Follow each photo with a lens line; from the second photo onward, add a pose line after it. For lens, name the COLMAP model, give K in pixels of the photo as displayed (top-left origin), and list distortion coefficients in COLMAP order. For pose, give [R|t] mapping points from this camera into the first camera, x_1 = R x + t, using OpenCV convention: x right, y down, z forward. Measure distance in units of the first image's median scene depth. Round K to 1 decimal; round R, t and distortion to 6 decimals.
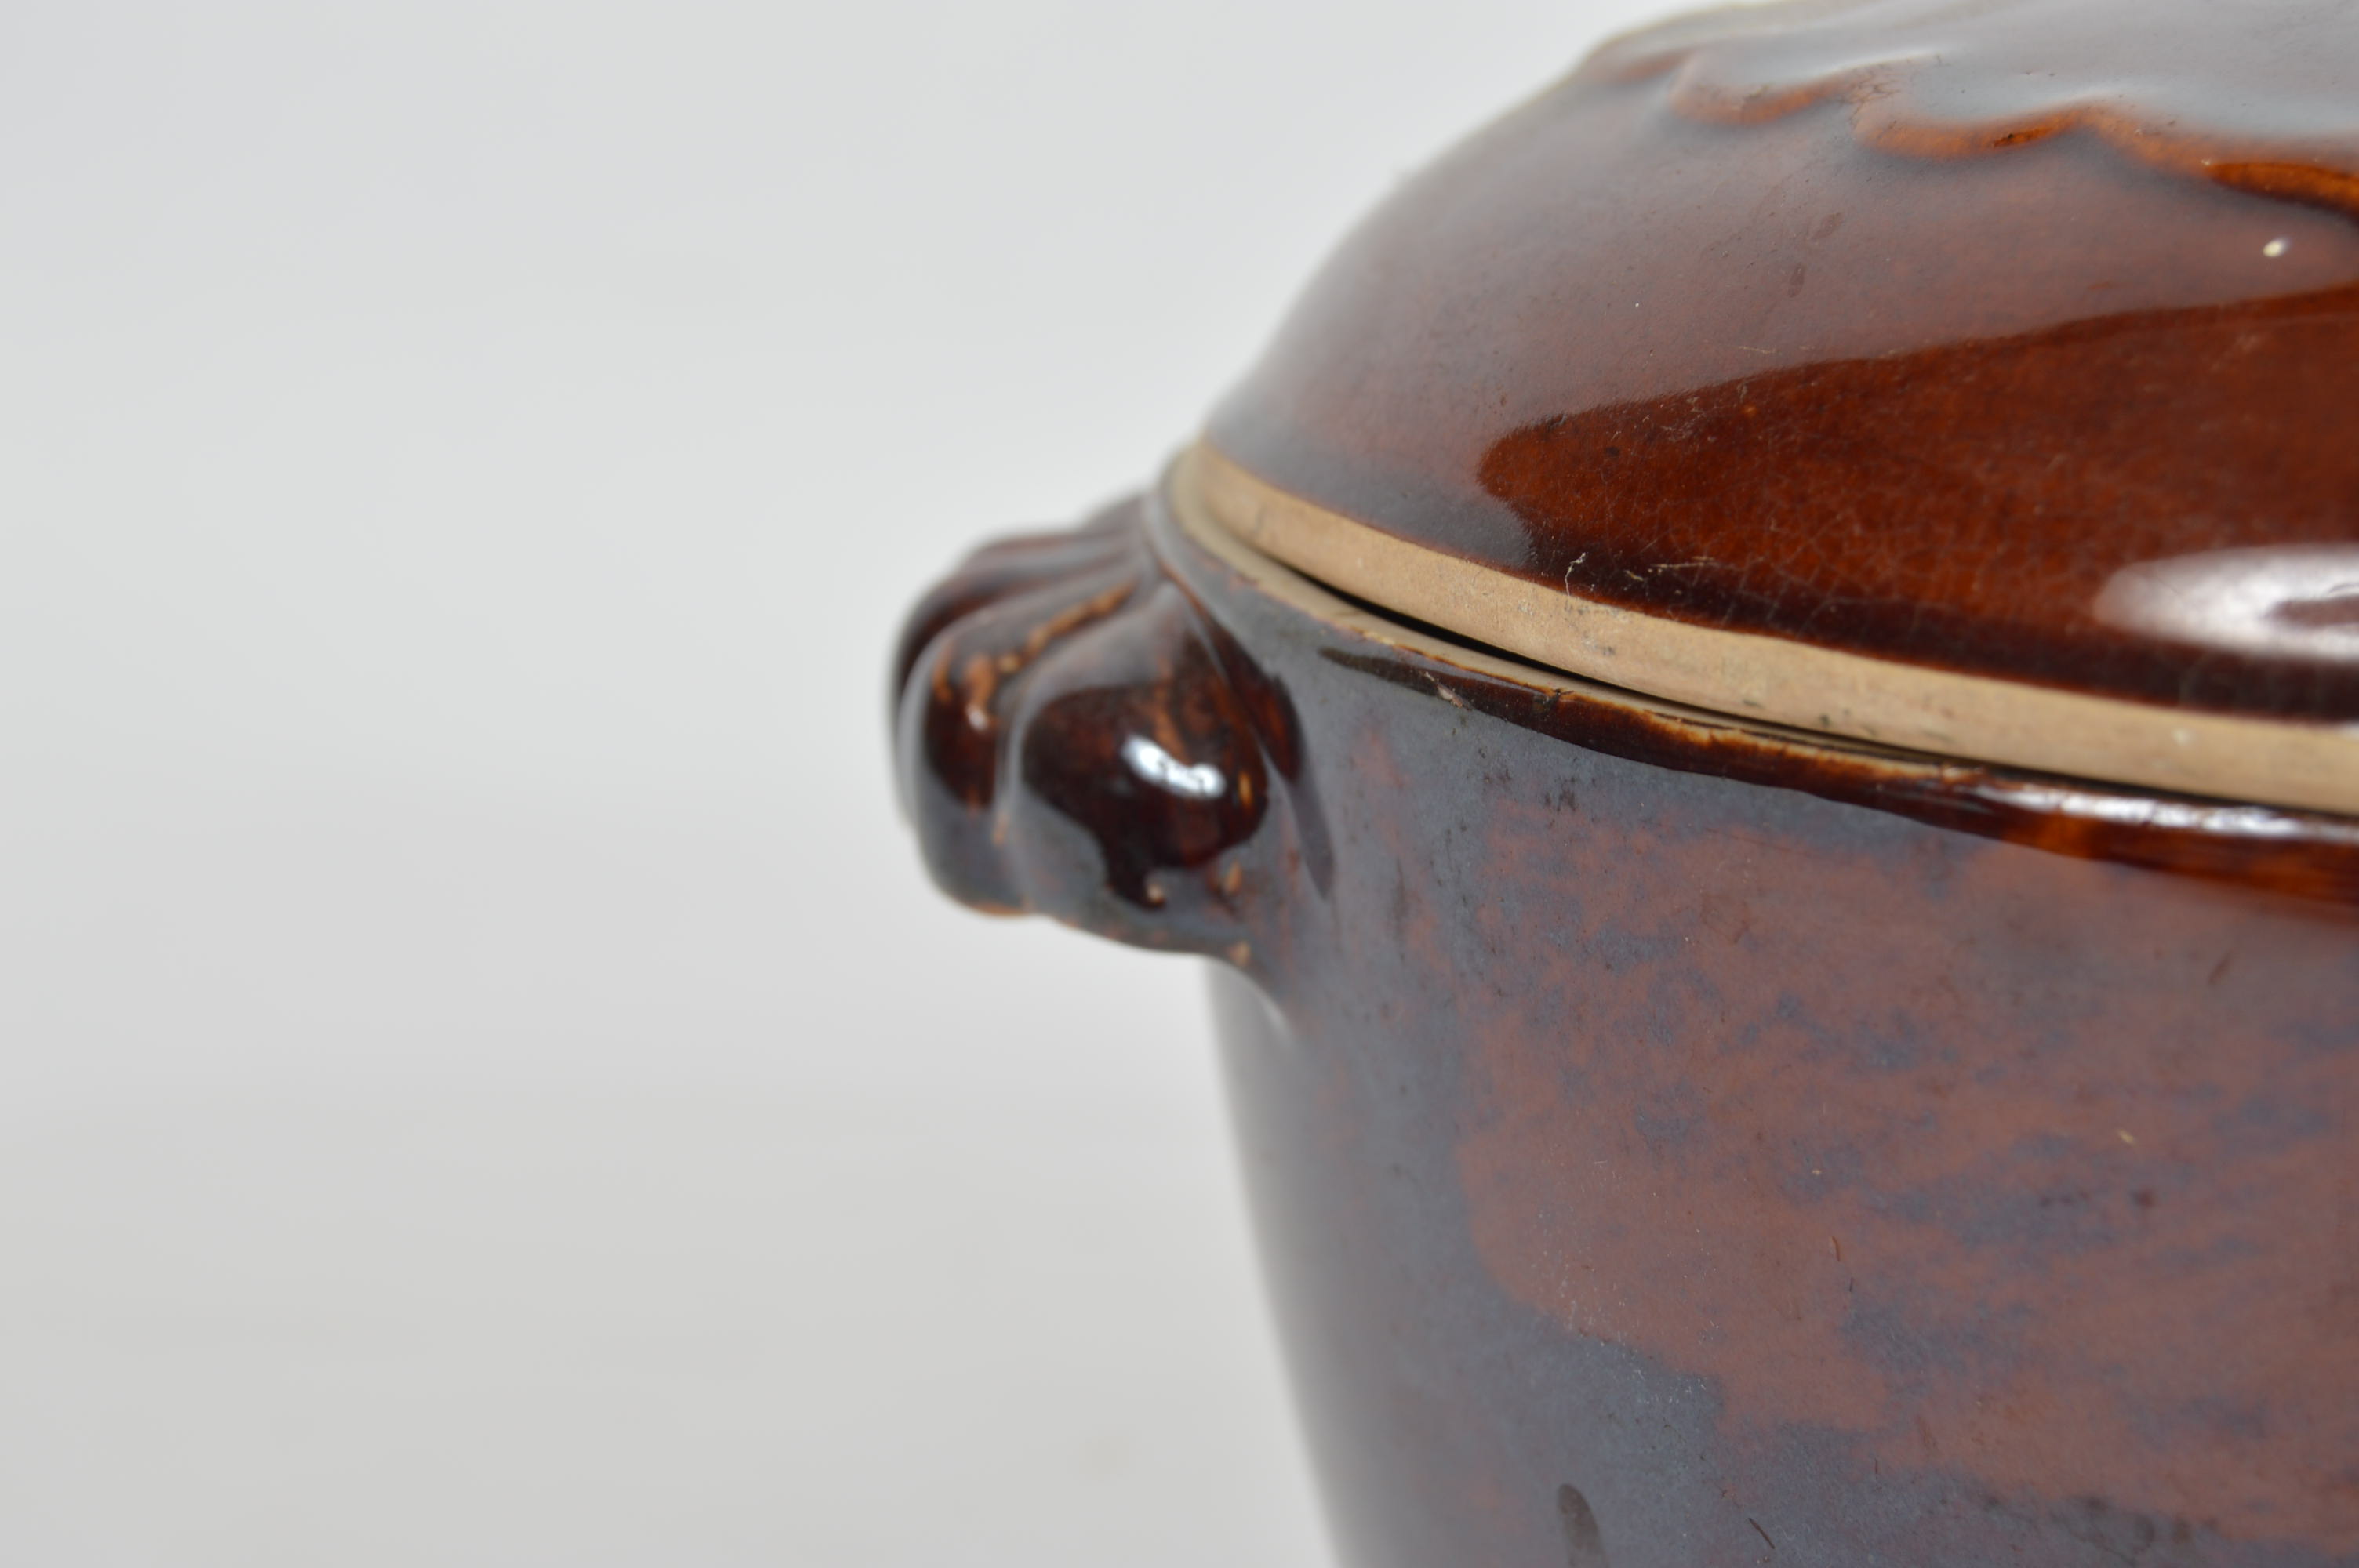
lens RADIAL K [[5549.9, 0, 1179.5], [0, 5549.9, 784.0], [0, 0, 1]] dist [-0.037757, -0.185005]
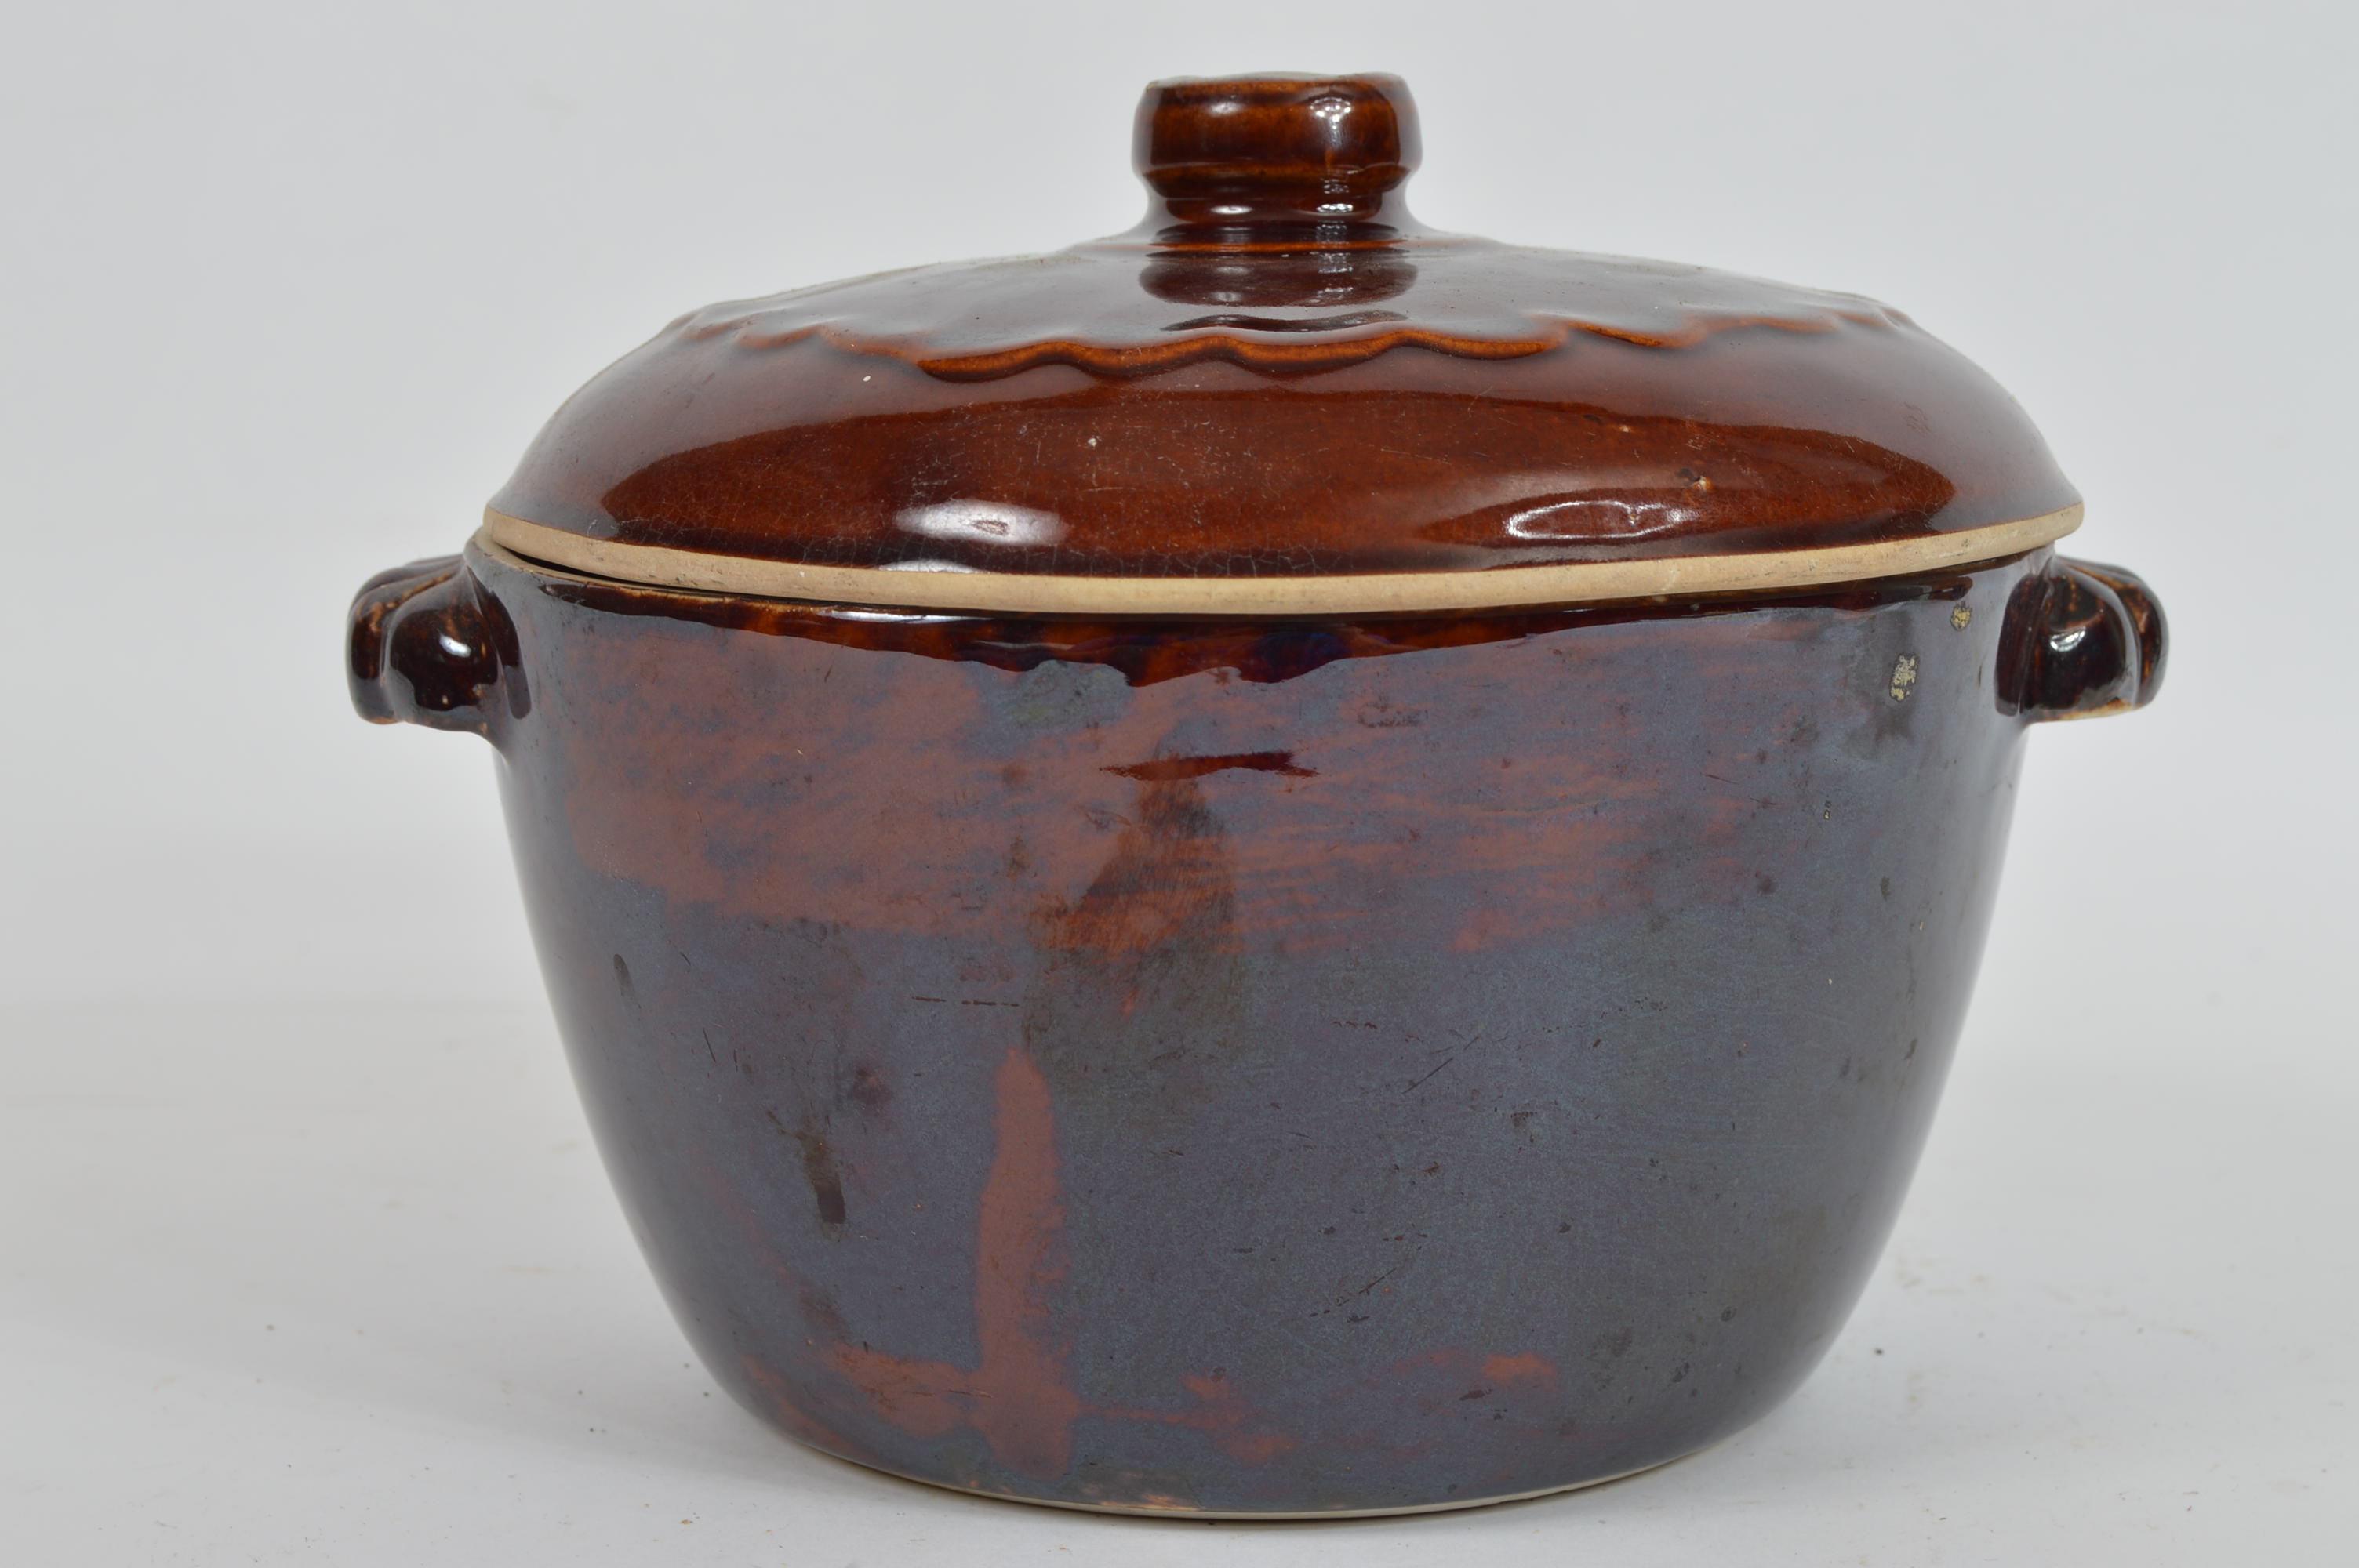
lens RADIAL K [[4770.0, 0, 1179.5], [0, 4770.0, 784.0], [0, 0, 1]] dist [0.004347, 0.183371]
pose [[0.999597, -0.006335, 0.027670, 0.261974], [0.008133, 0.997829, -0.065350, 0.200389], [-0.027196, 0.065549, 0.997479, -0.974955]]
